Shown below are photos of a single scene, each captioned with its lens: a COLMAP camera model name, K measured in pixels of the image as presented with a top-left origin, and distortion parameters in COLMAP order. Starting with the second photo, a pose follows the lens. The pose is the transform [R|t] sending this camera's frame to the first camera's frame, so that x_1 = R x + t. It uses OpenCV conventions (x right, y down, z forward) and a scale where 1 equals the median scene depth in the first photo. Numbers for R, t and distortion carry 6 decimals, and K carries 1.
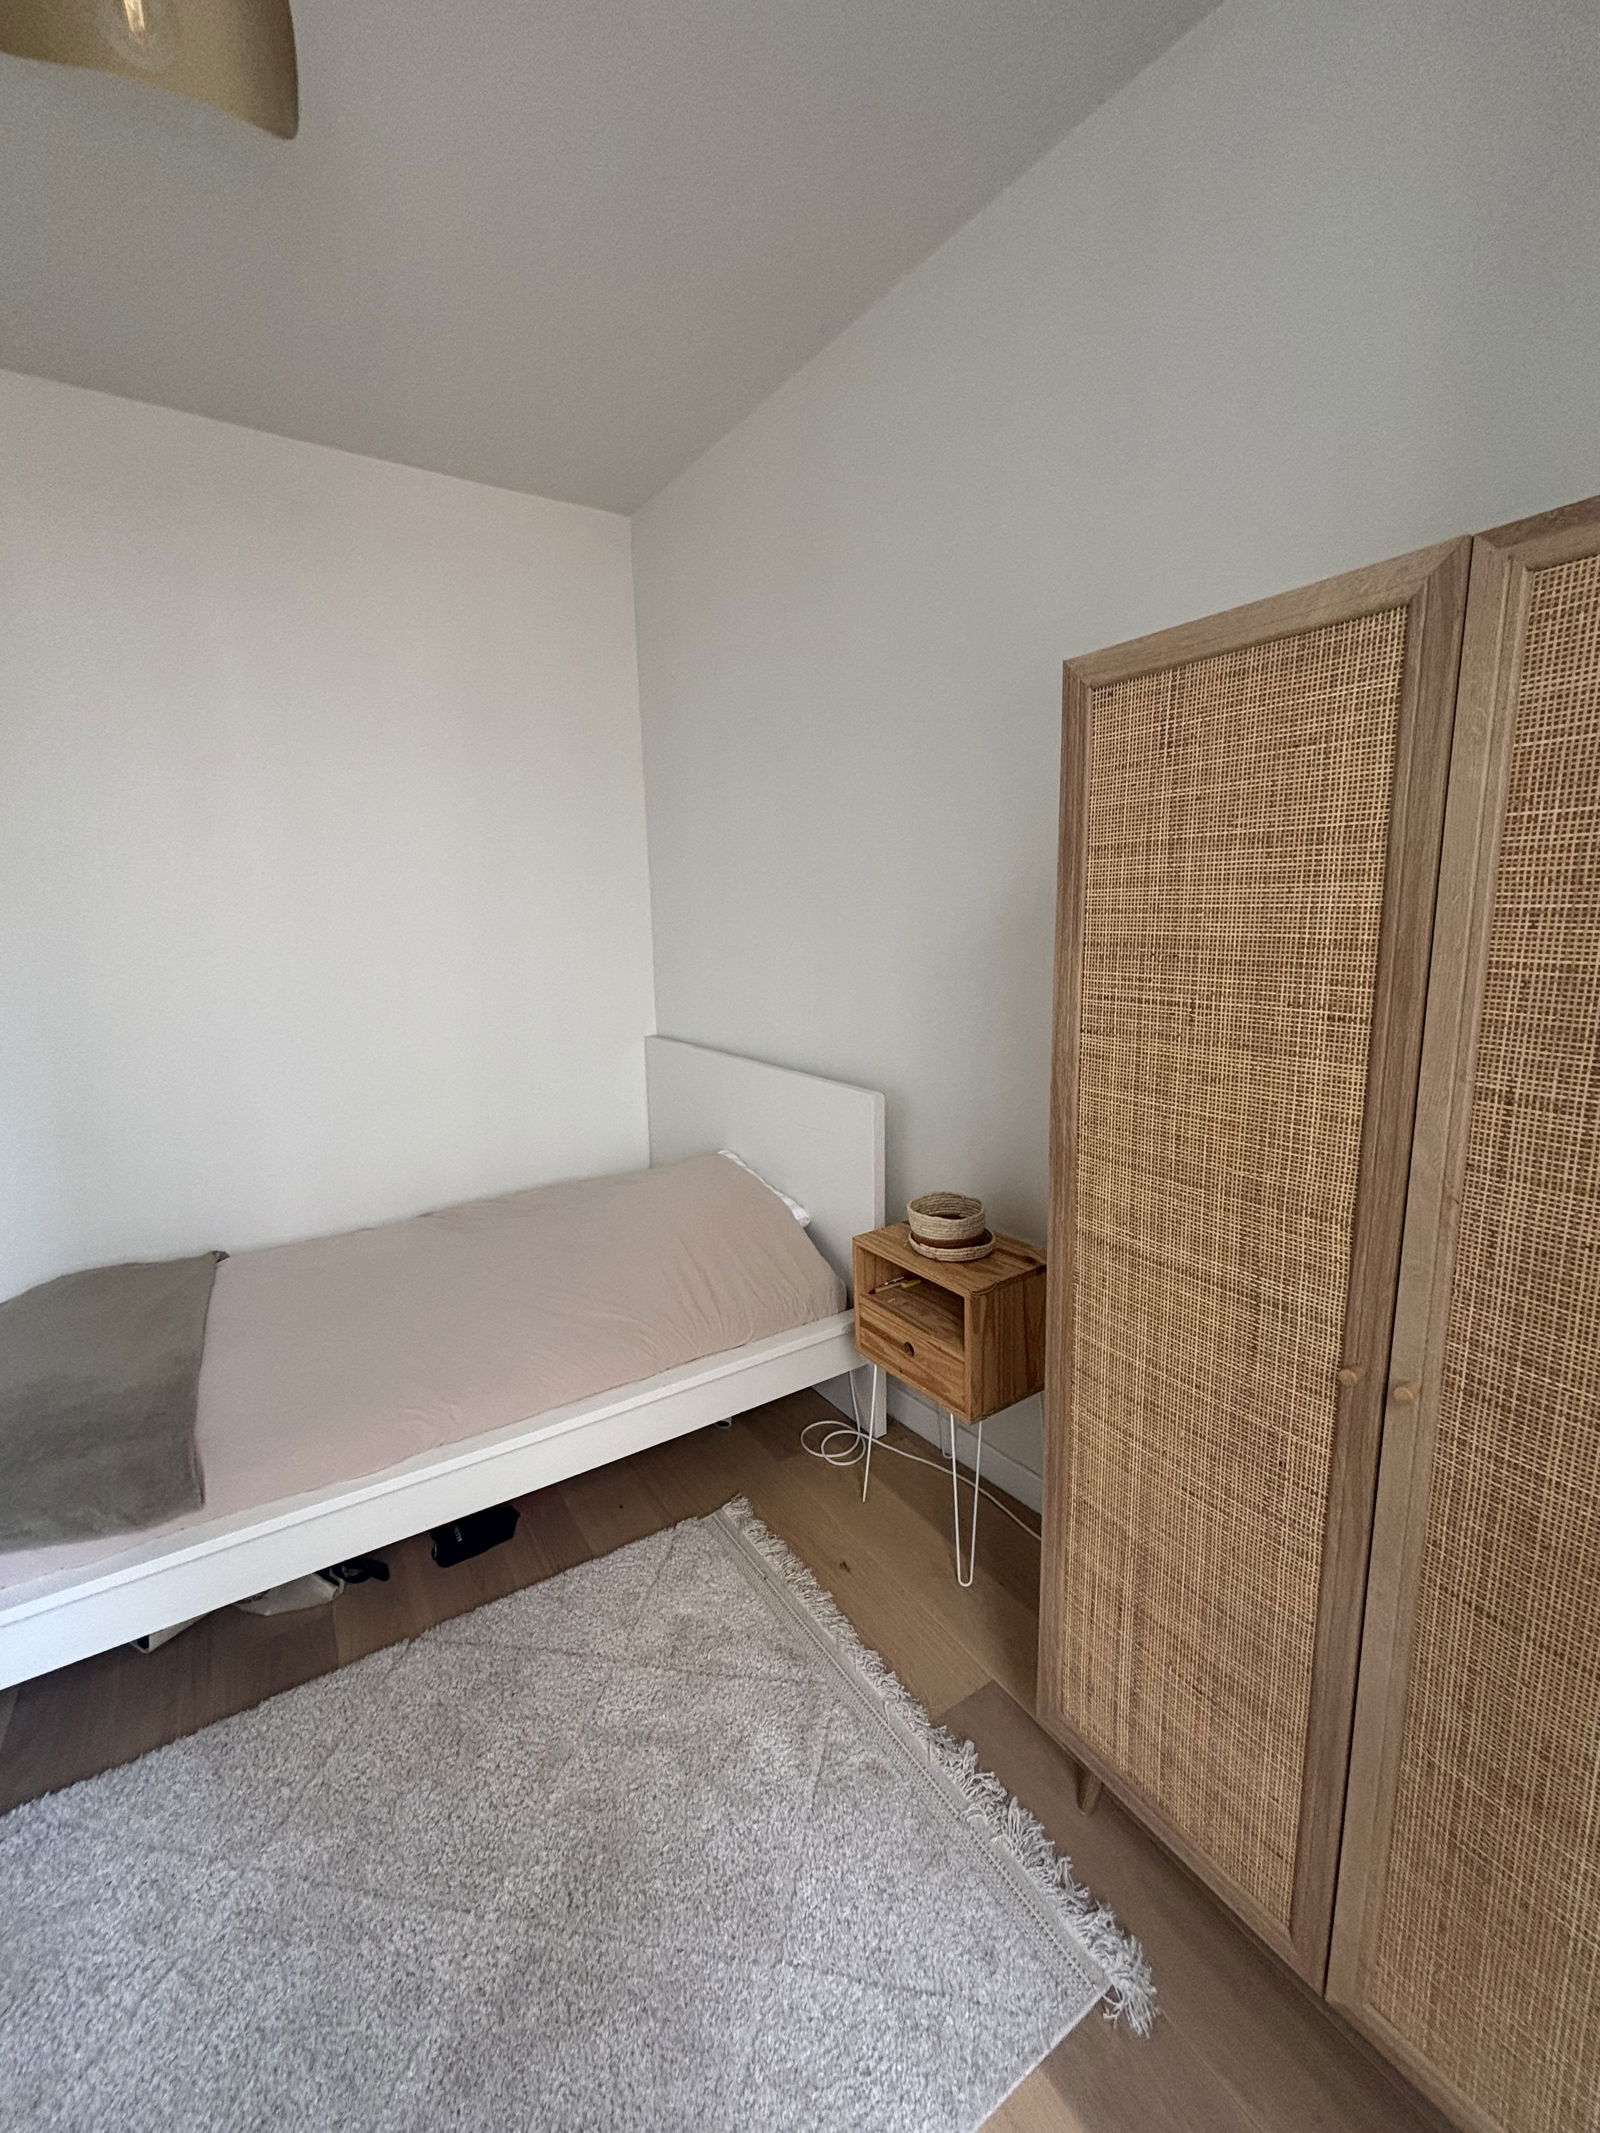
lens RADIAL K [[860.3, 0, 800.0], [0, 860.3, 1066.5], [0, 0, 1]] dist [0.000683, 0.000005]
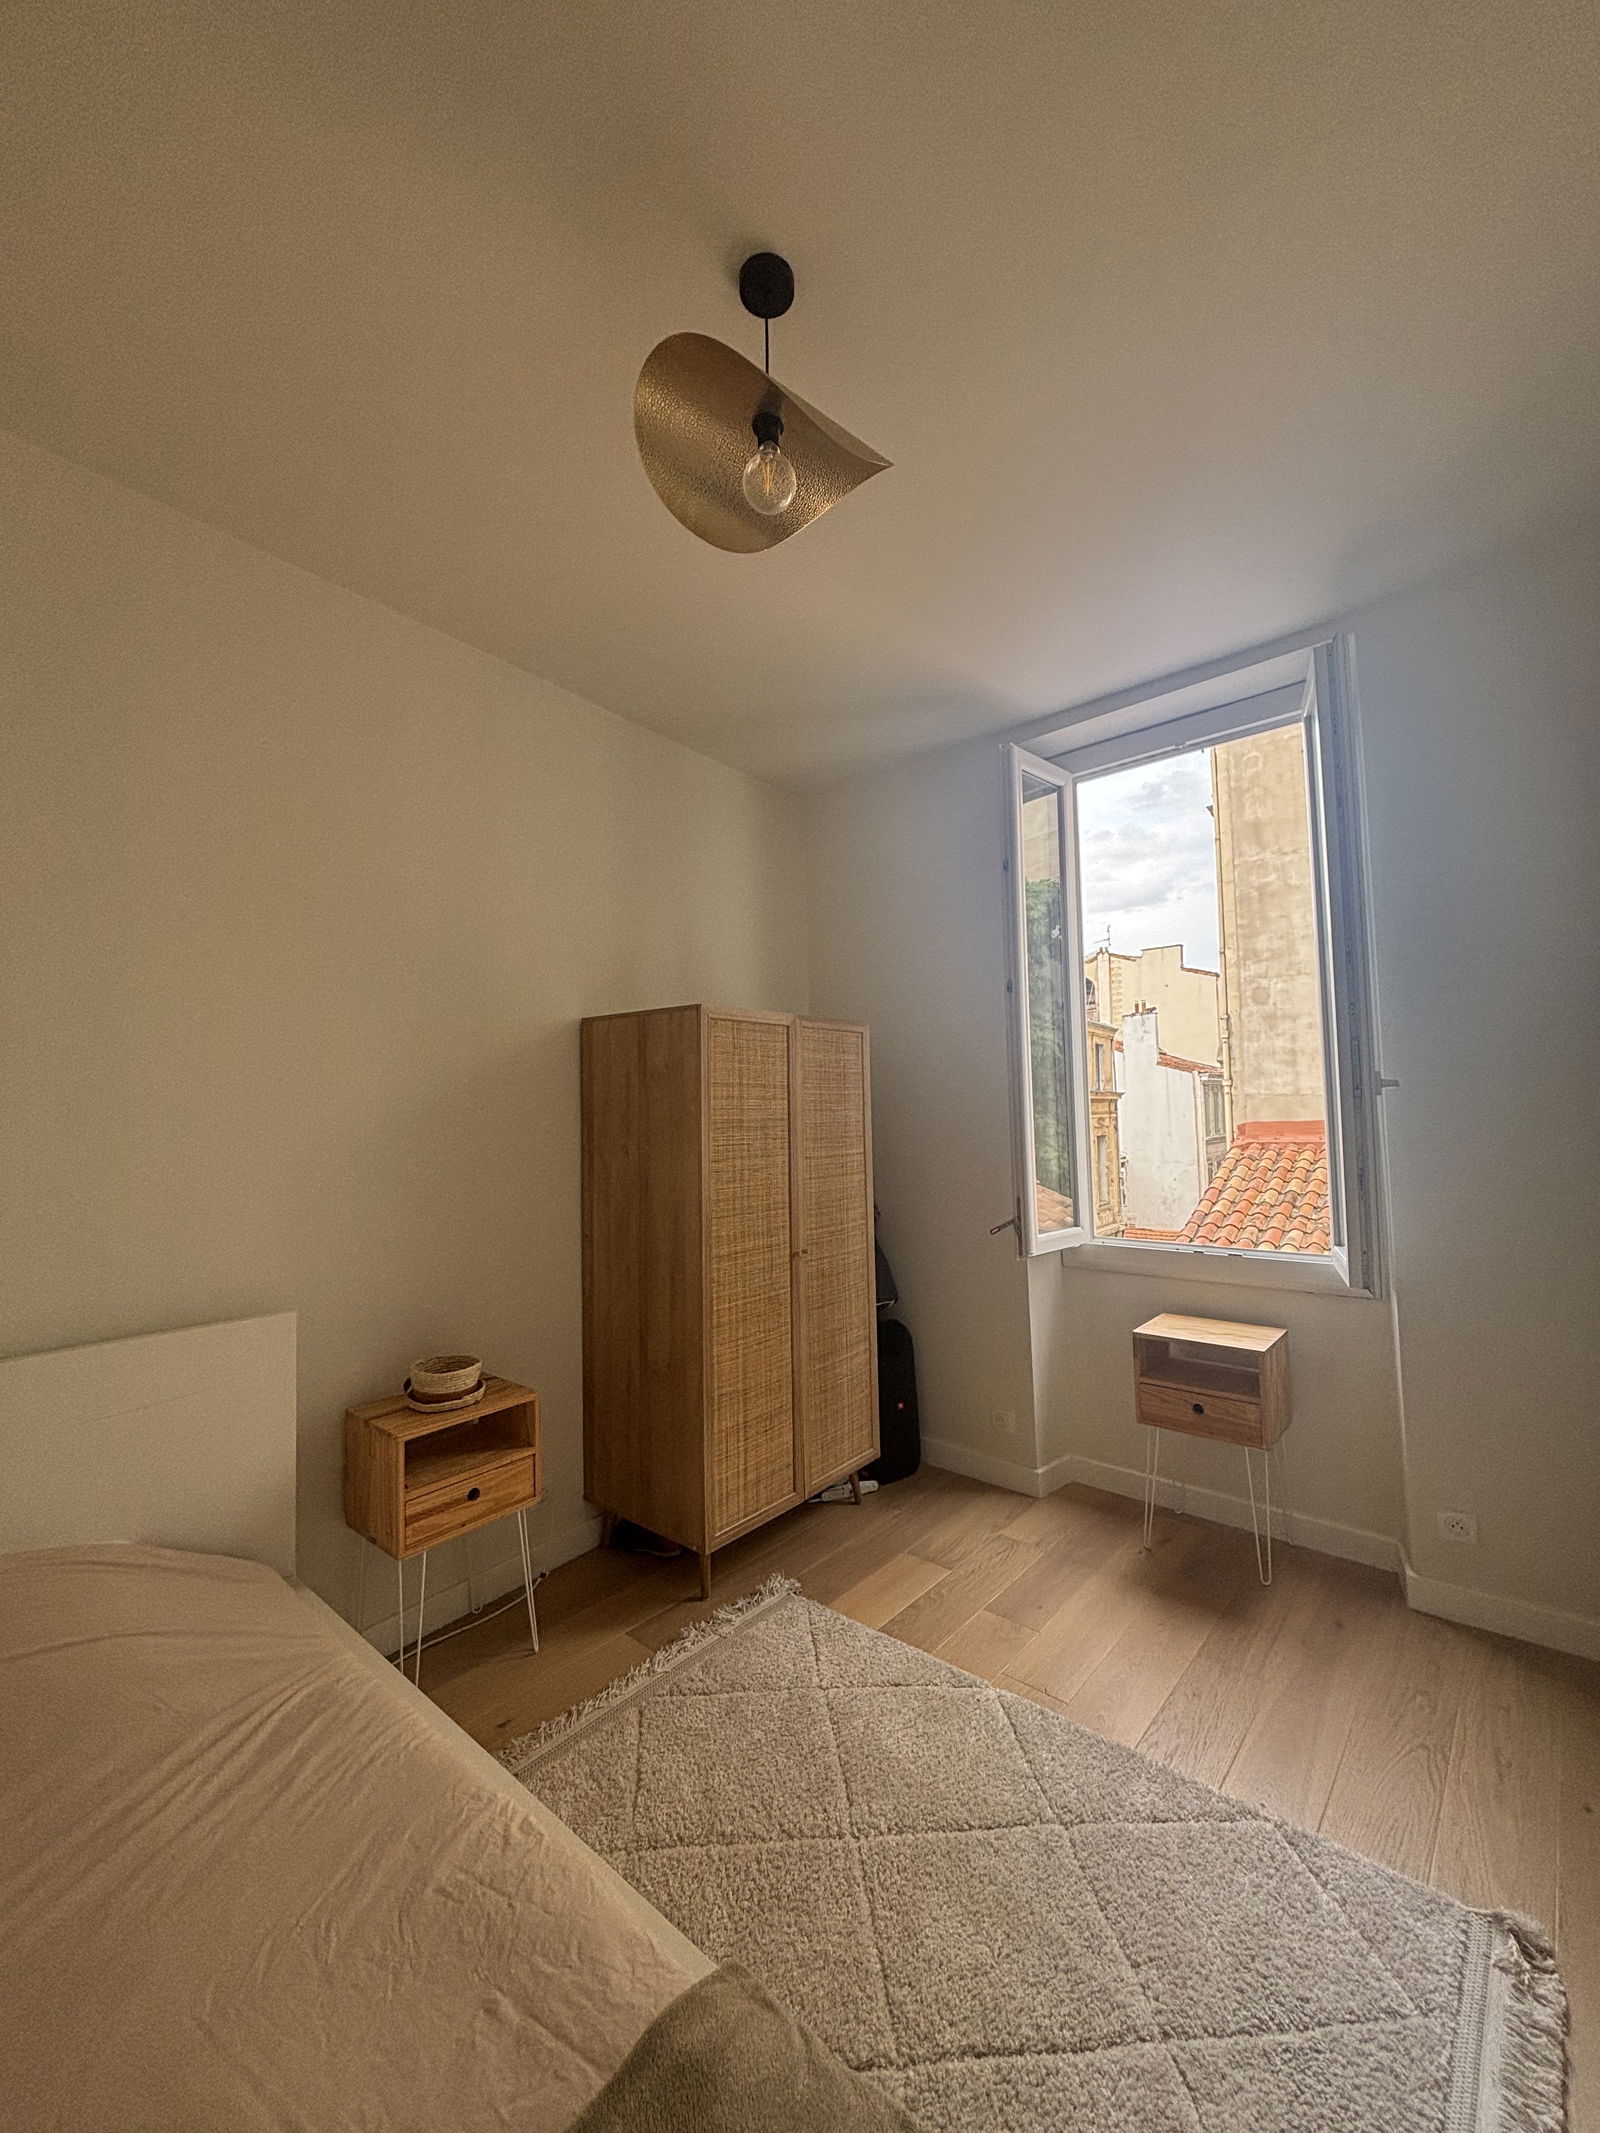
lens RADIAL K [[860.3, 0, 800.0], [0, 860.3, 1066.5], [0, 0, 1]] dist [0.000683, 0.000005]
pose [[-0.274166, 0.085227, 0.957898, -1.988796], [0.203778, 0.978595, -0.028744, -0.181319], [-0.939844, 0.187318, -0.285665, 1.442410]]
